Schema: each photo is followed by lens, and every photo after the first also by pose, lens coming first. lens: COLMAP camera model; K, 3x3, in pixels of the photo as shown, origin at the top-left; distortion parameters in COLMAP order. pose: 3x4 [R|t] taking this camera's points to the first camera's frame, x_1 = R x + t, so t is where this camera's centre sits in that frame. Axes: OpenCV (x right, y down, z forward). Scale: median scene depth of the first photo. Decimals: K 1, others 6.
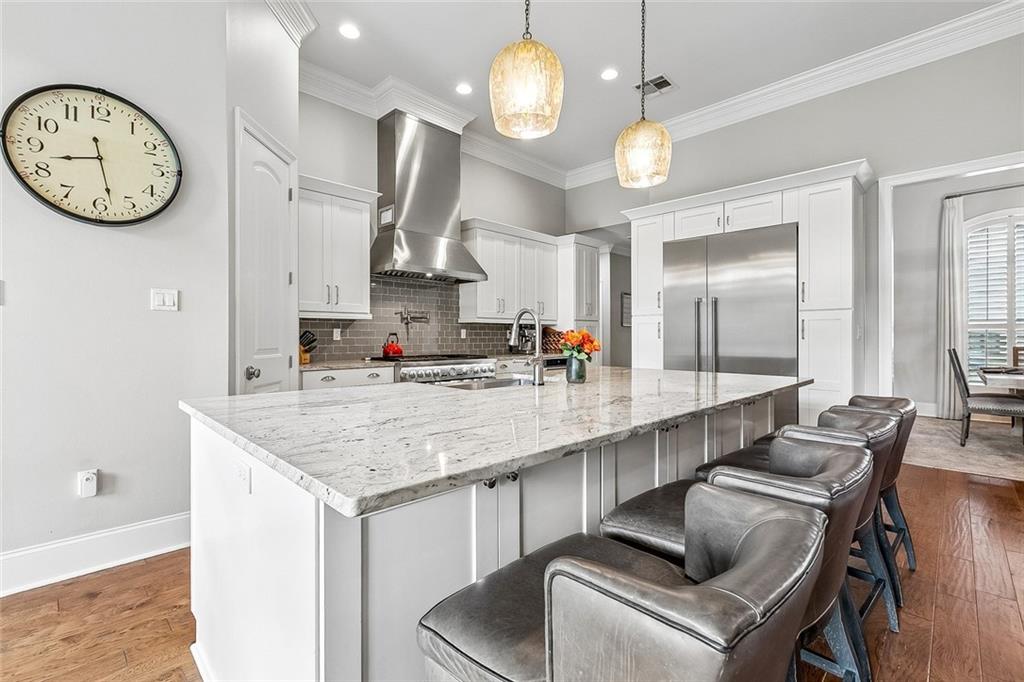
lens RADIAL K [[456.2, 0, 507.6], [0, 456.2, 336.4], [0, 0, 1]] dist [-0.000555, -0.000163]
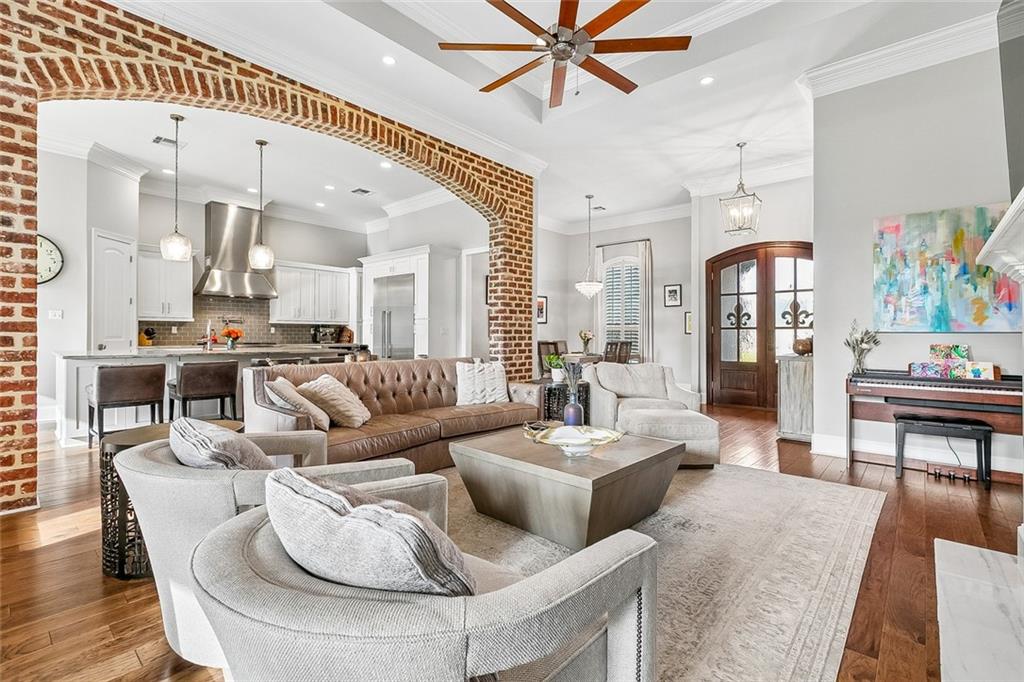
lens RADIAL K [[465.0, 0, 512.8], [0, 465.0, 333.2], [0, 0, 1]] dist [0.000938, 0.000162]
pose [[0.998473, 0.006333, 0.054876, 0.835654], [-0.006179, 0.999976, -0.002976, 0.005849], [-0.054894, 0.002632, 0.998489, -0.867258]]
